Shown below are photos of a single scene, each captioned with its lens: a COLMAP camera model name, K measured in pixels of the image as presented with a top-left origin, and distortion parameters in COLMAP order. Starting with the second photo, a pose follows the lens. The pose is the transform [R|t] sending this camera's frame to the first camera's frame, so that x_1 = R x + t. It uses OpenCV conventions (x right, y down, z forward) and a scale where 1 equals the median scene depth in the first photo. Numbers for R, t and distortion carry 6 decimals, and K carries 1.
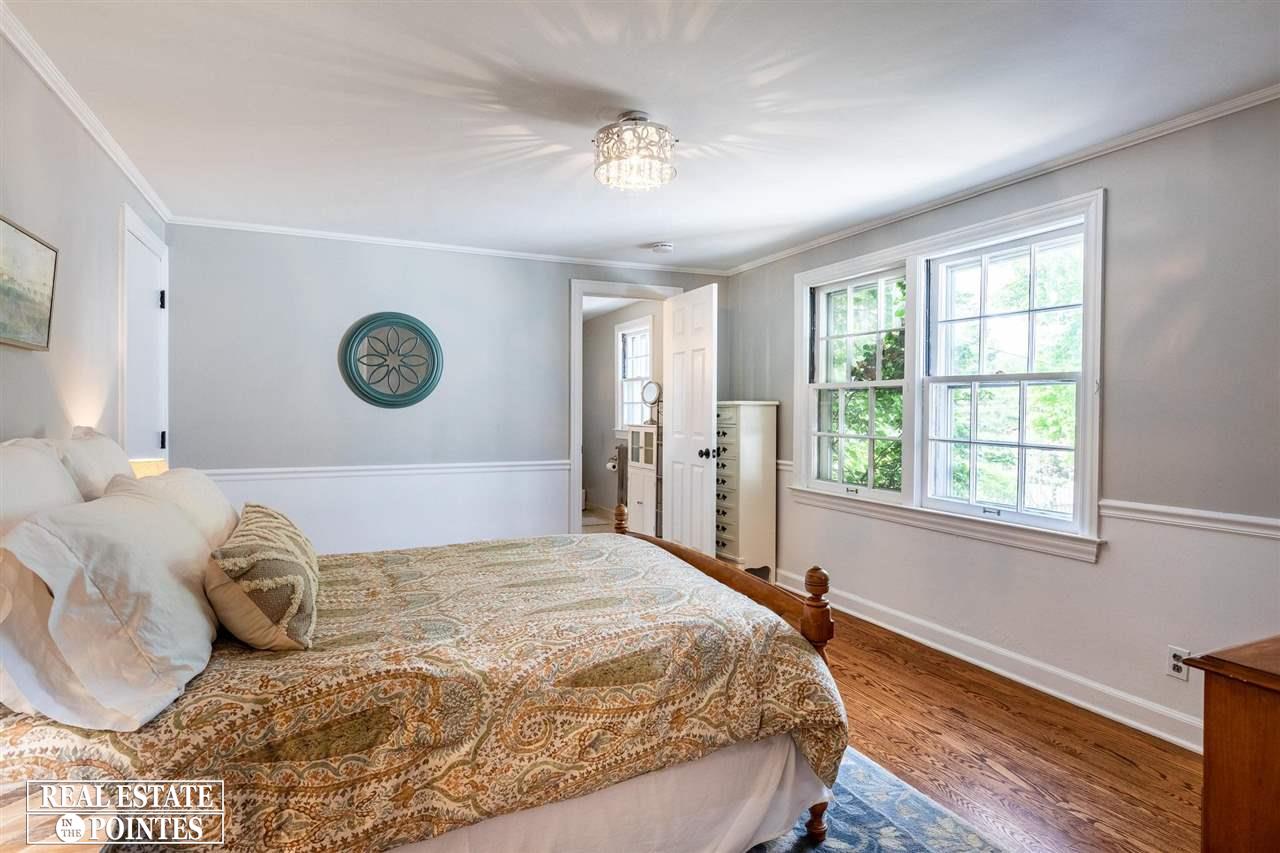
lens RADIAL K [[685.4, 0, 640.3], [0, 685.4, 421.7], [0, 0, 1]] dist [0.000019, 0.000008]
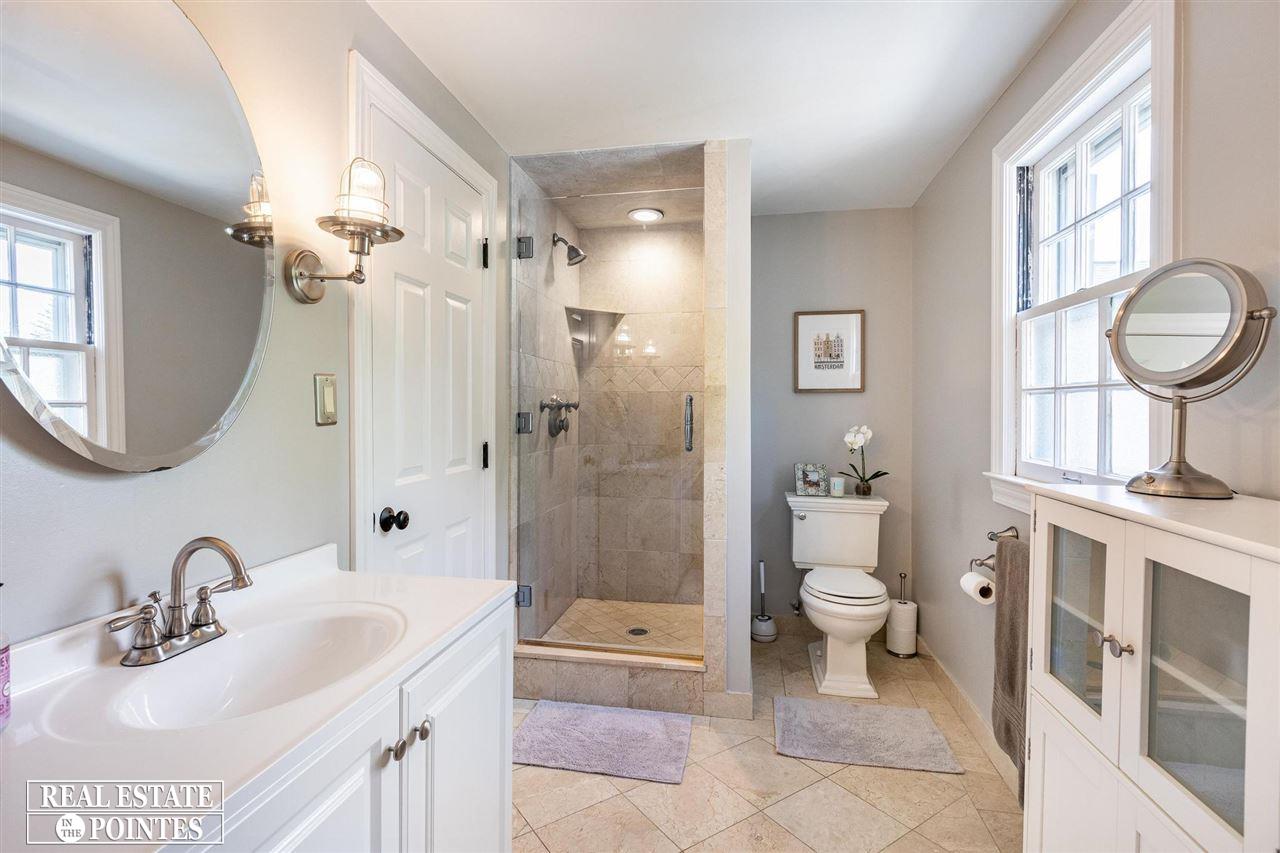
lens RADIAL K [[620.7, 0, 637.2], [0, 620.7, 423.0], [0, 0, 1]] dist [-0.002879, -0.000179]
pose [[0.823693, 0.011137, -0.566926, -0.008857], [-0.013113, 0.999914, 0.000590, -0.011878], [0.566884, 0.006948, 0.823768, 0.688680]]
